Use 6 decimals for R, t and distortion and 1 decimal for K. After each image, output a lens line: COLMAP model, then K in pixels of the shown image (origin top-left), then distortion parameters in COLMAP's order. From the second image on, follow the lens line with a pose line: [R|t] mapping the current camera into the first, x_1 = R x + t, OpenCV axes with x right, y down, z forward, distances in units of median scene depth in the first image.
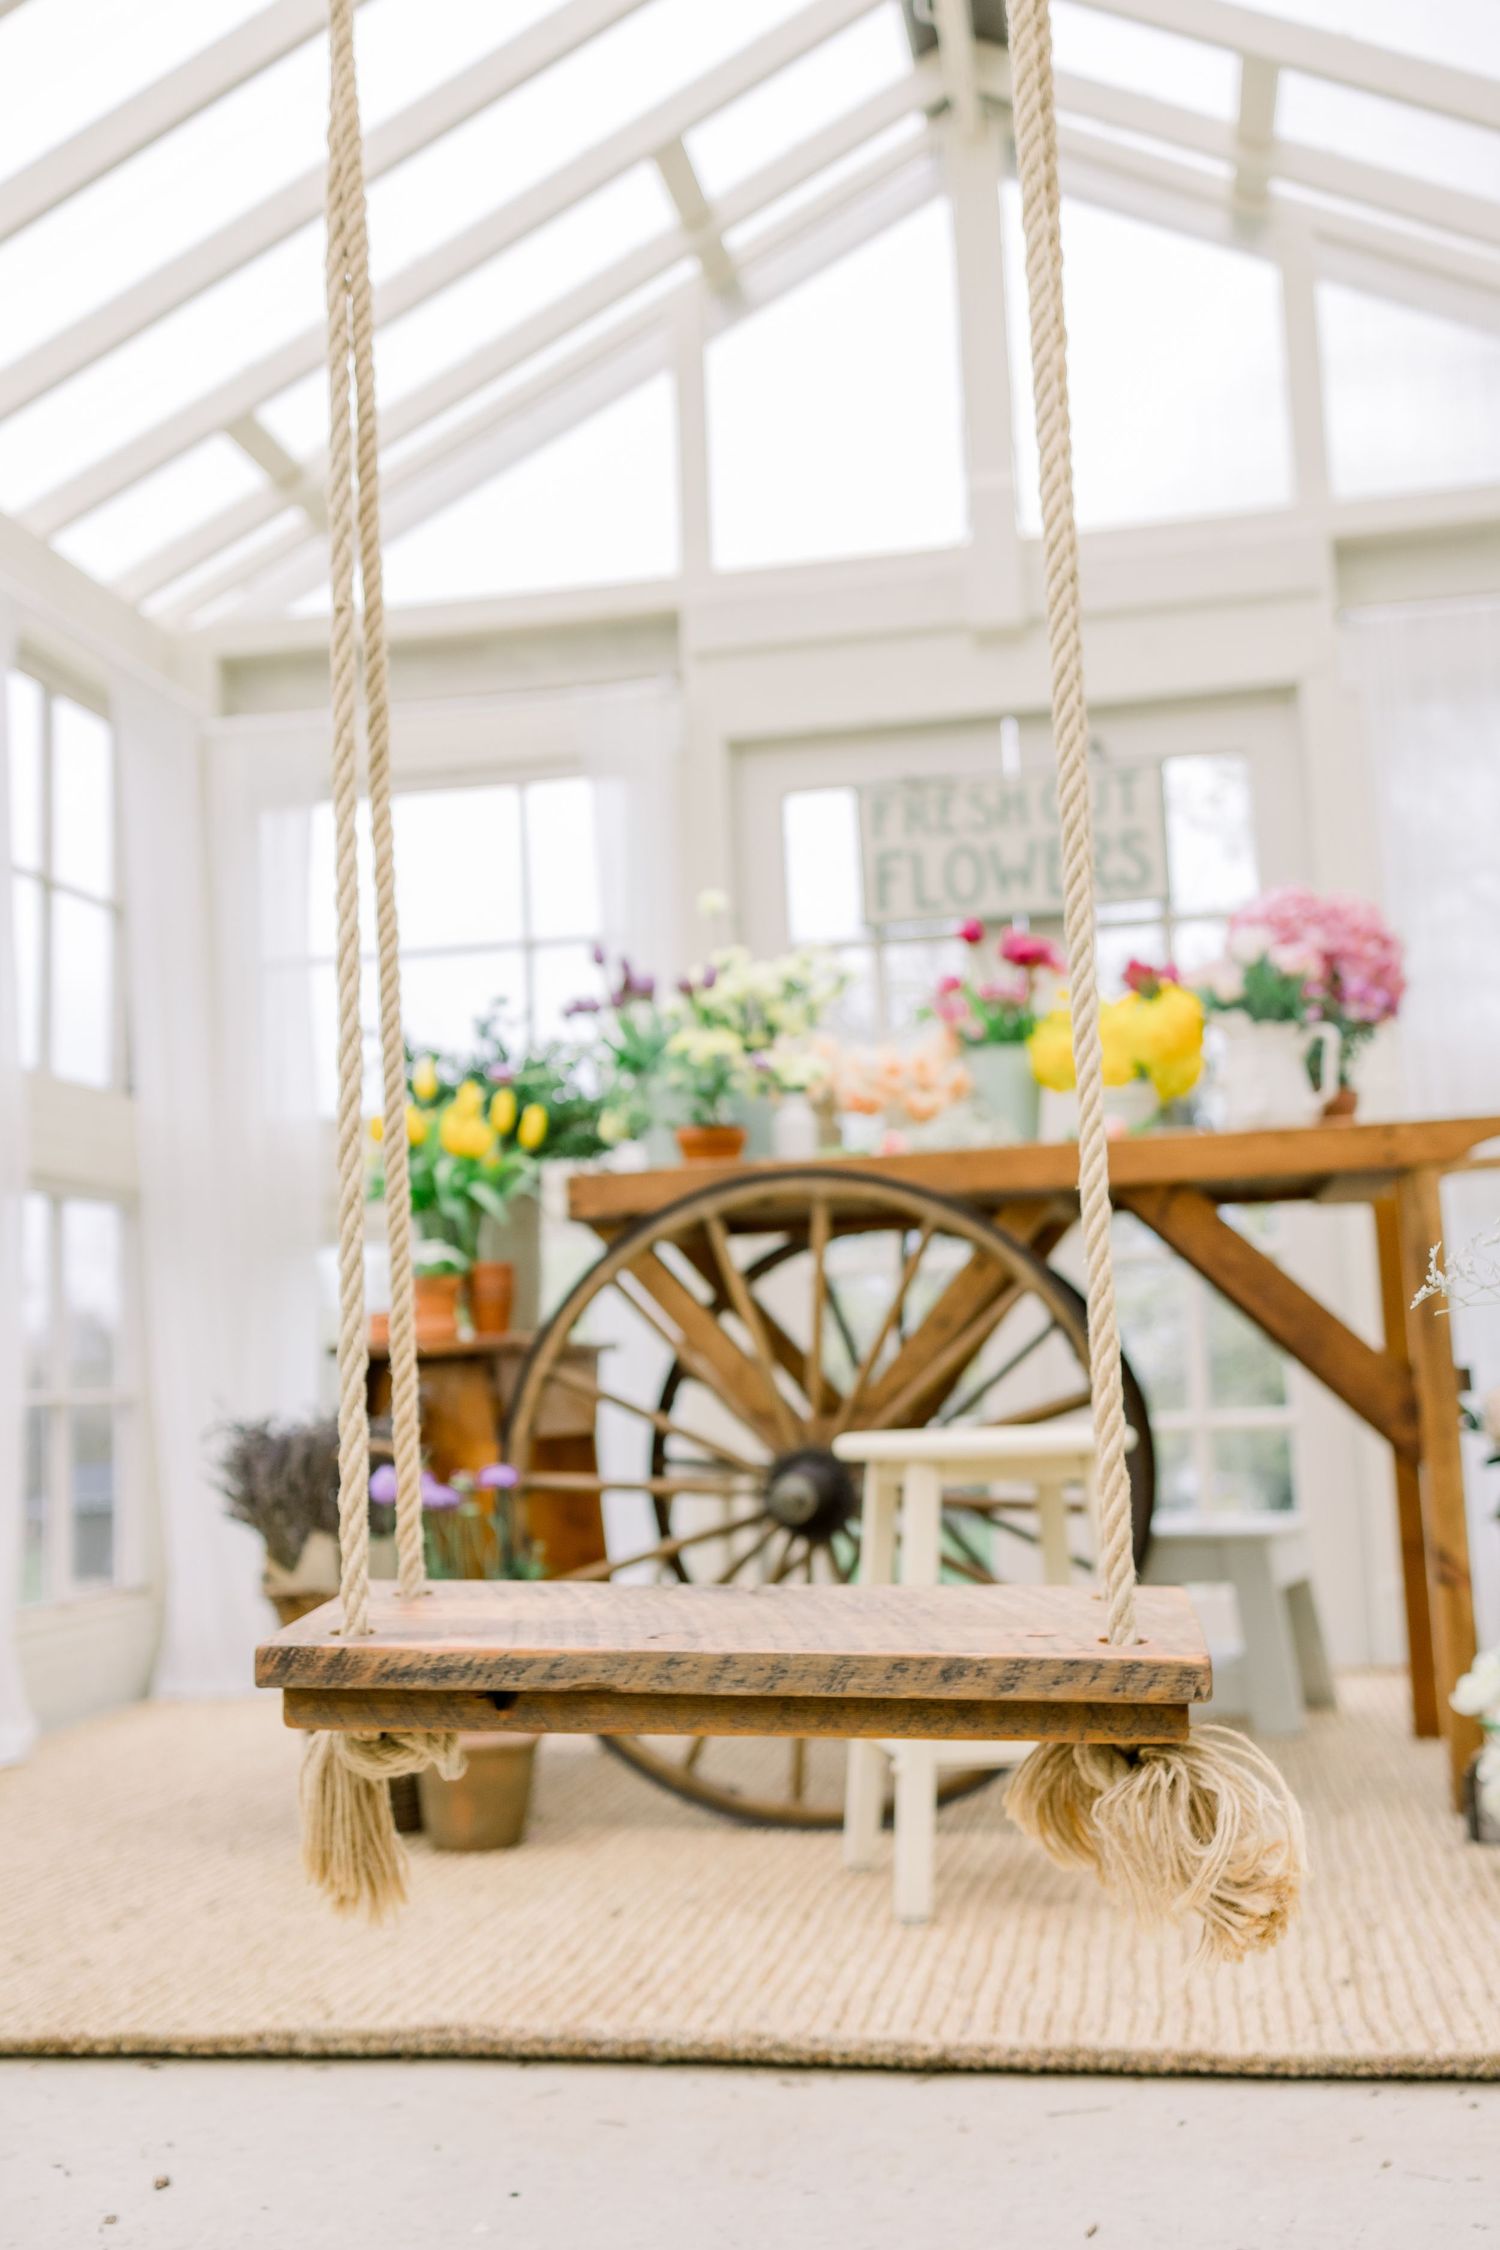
lens RADIAL K [[2246.3, 0, 756.6], [0, 2246.3, 1153.8], [0, 0, 1]] dist [-0.006469, 0.021707]
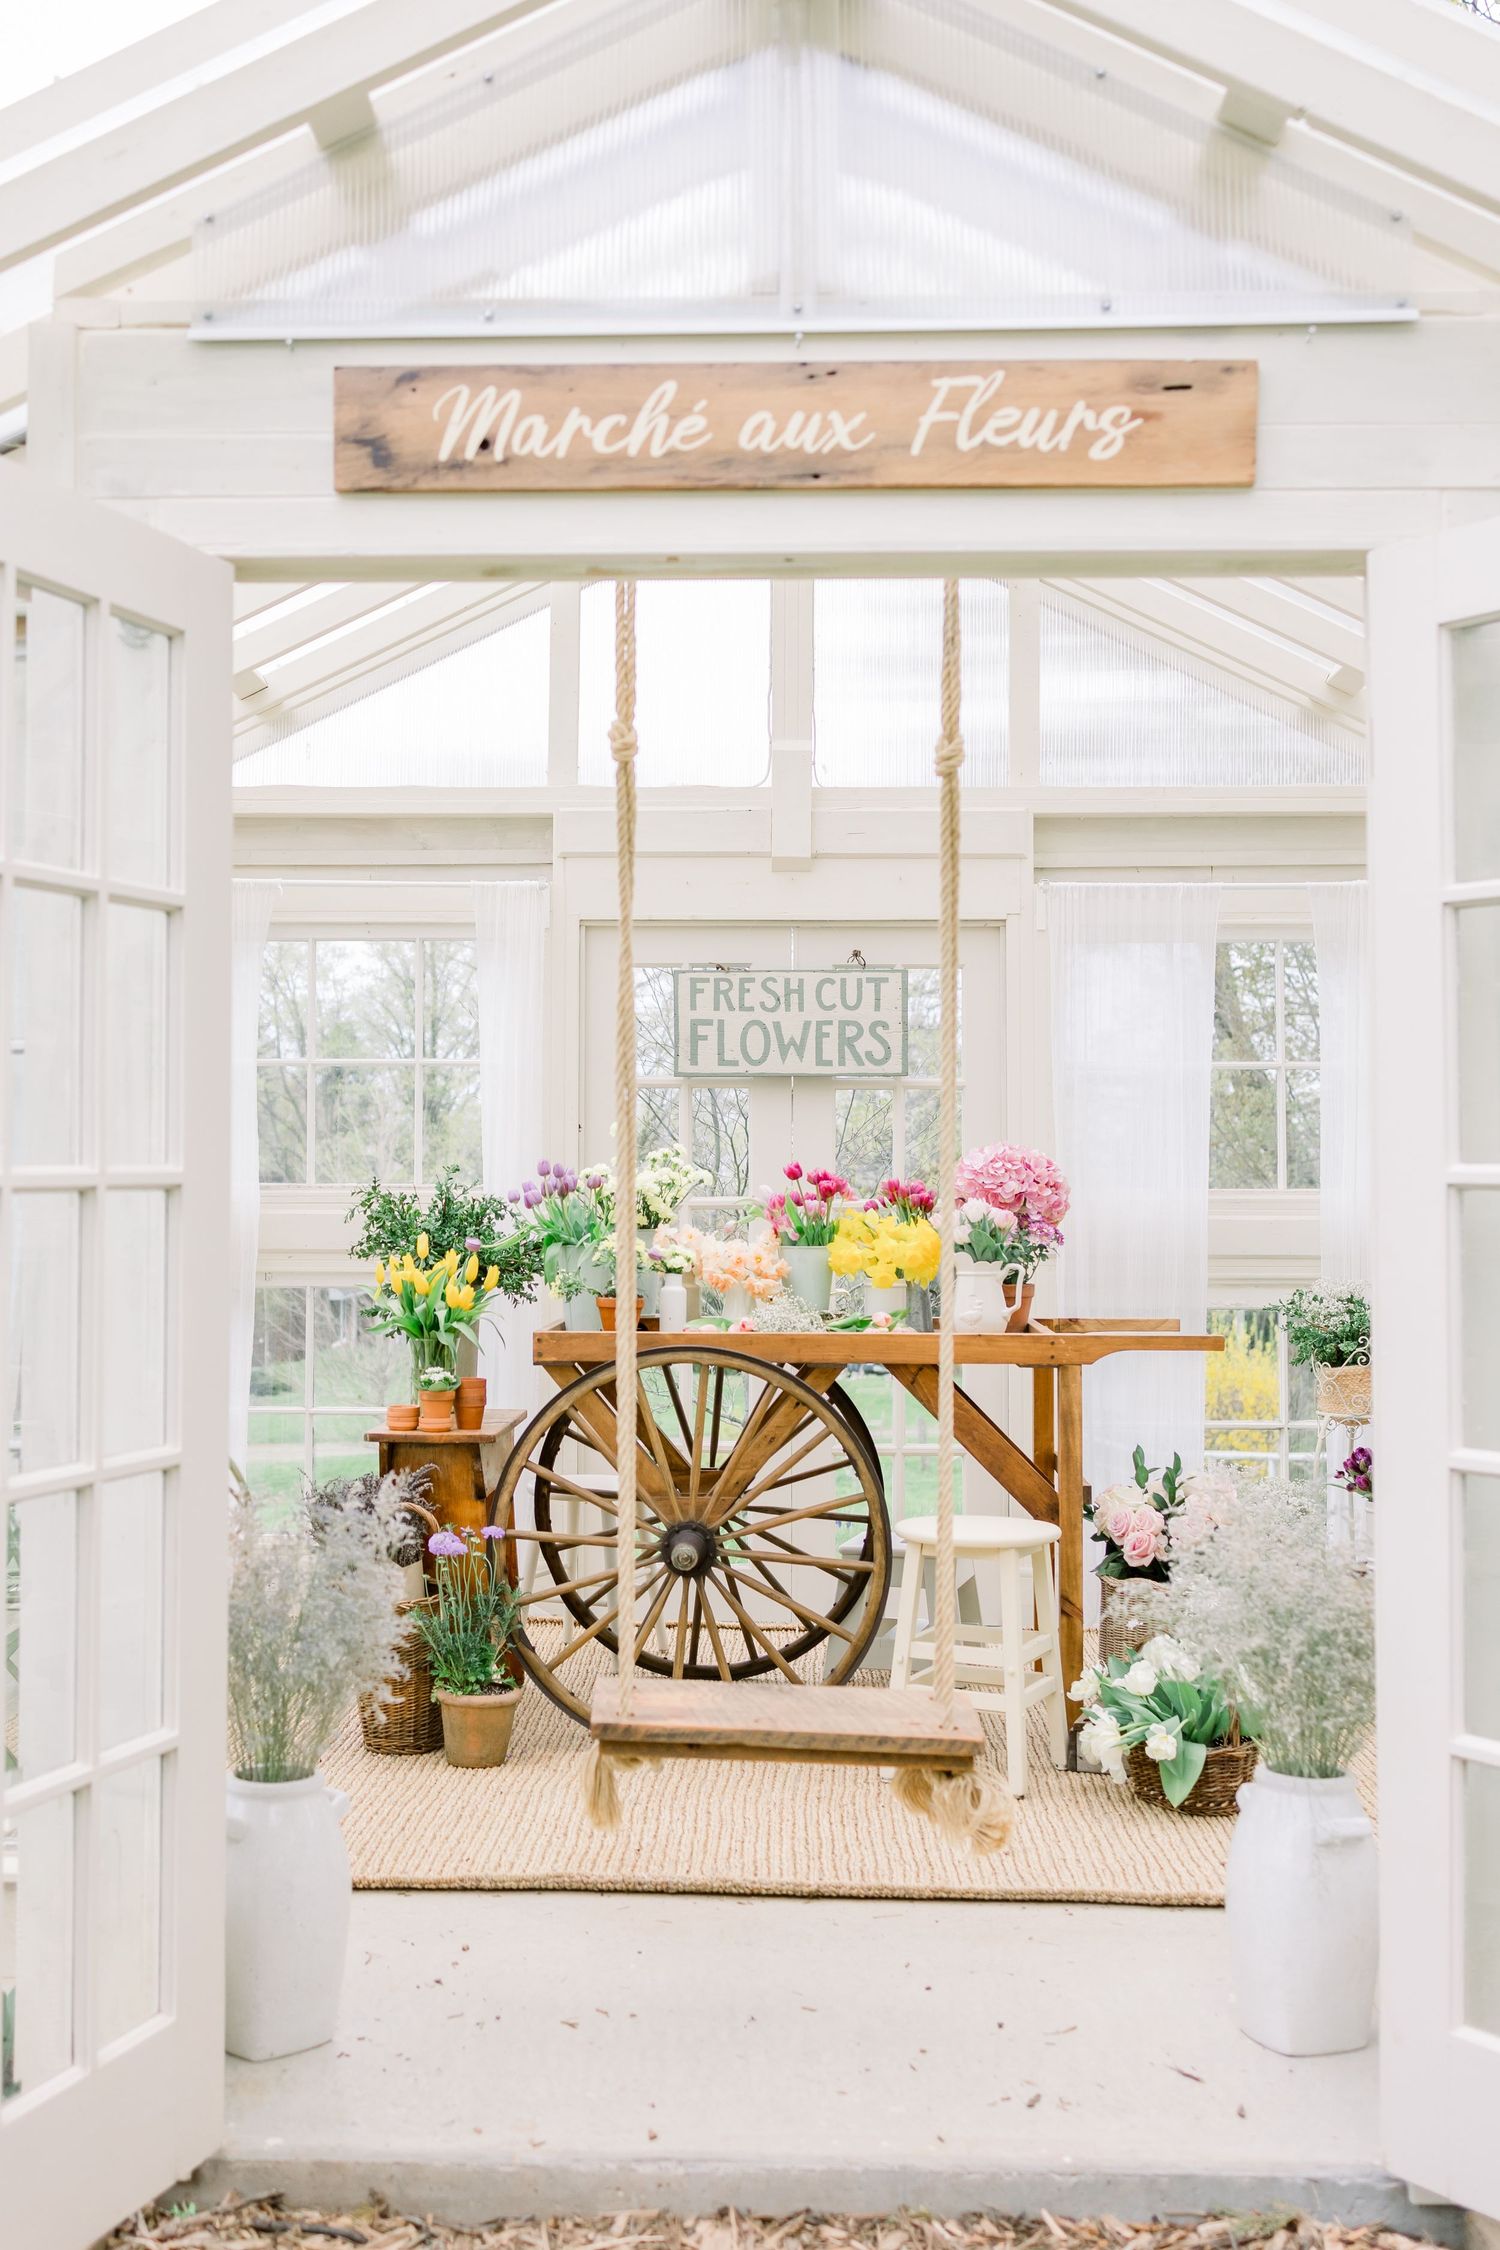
lens RADIAL K [[2387.3, 0, 702.8], [0, 2387.3, 1125.4], [0, 0, 1]] dist [-0.003083, 0.026847]
pose [[0.988382, 0.047860, 0.144259, -0.345970], [-0.058309, 0.995904, 0.069097, -0.410089], [-0.140361, -0.076706, 0.987125, -1.013740]]
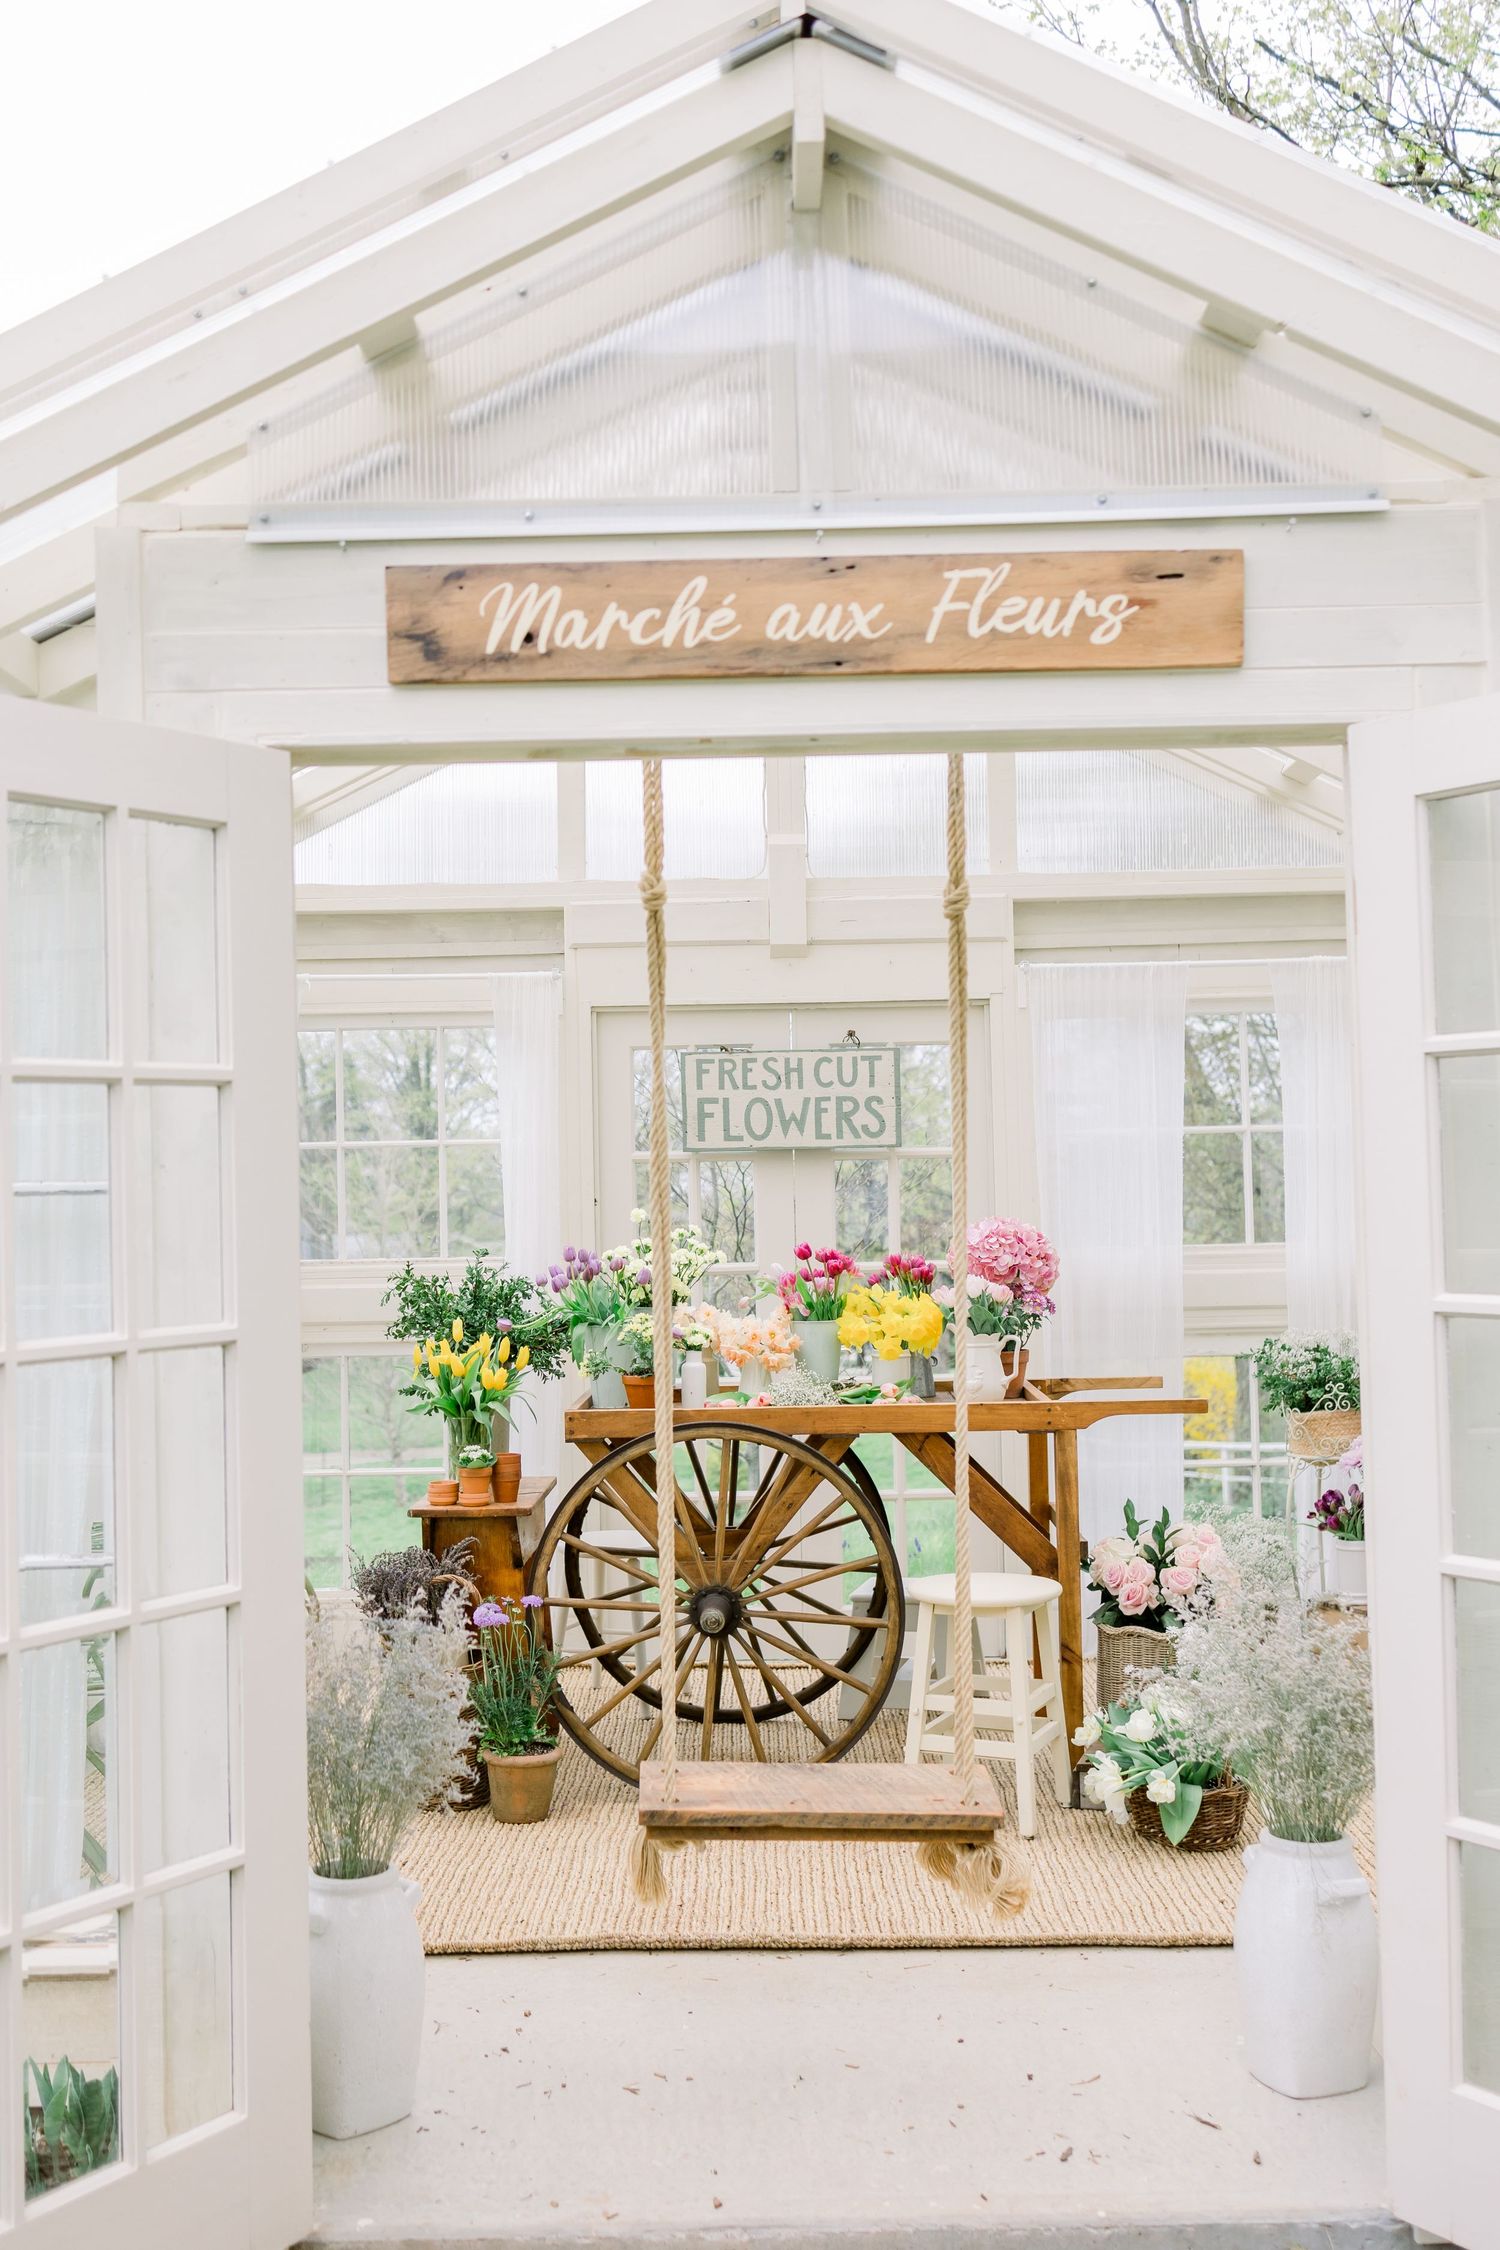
lens RADIAL K [[2246.3, 0, 756.6], [0, 2246.3, 1153.8], [0, 0, 1]] dist [-0.006469, 0.021707]
pose [[0.984013, 0.025959, 0.176196, -0.391623], [-0.039413, 0.996531, 0.073292, -0.495123], [-0.173682, -0.079065, 0.981623, -1.017973]]
